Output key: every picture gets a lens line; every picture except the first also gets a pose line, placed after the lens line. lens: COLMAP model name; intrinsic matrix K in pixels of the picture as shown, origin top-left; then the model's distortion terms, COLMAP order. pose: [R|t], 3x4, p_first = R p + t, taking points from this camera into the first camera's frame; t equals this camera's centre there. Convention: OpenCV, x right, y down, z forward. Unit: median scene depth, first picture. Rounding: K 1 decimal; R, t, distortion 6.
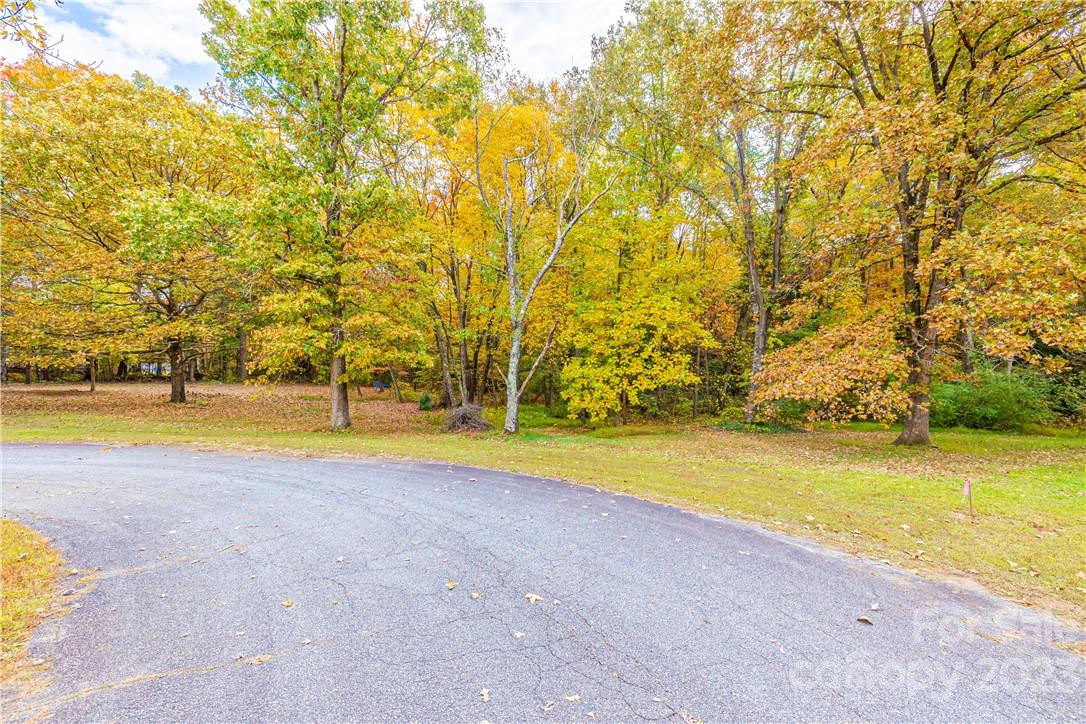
lens RADIAL K [[478.3, 0, 546.6], [0, 478.3, 356.2], [0, 0, 1]] dist [0.007673, -0.000145]
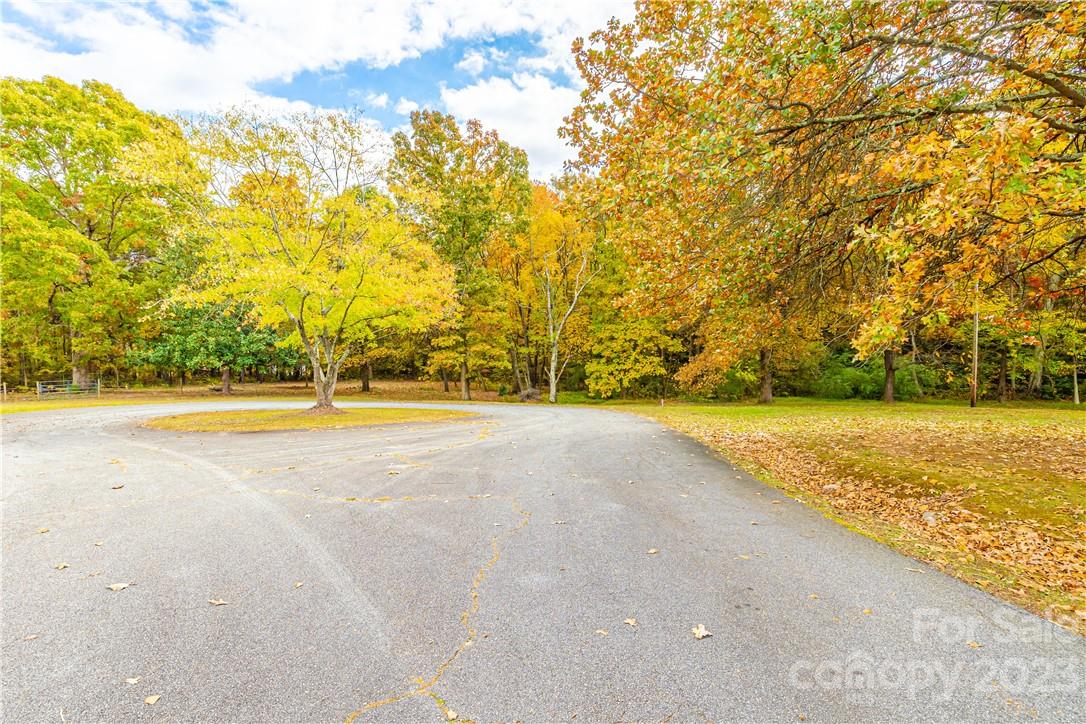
lens RADIAL K [[478.3, 0, 542.3], [0, 478.3, 362.4], [0, 0, 1]] dist [0.007673, -0.000145]
pose [[0.989042, -0.028995, -0.144759, 0.131653], [0.033149, 0.999103, 0.026366, -0.038956], [0.143865, -0.030876, 0.989116, -0.700187]]
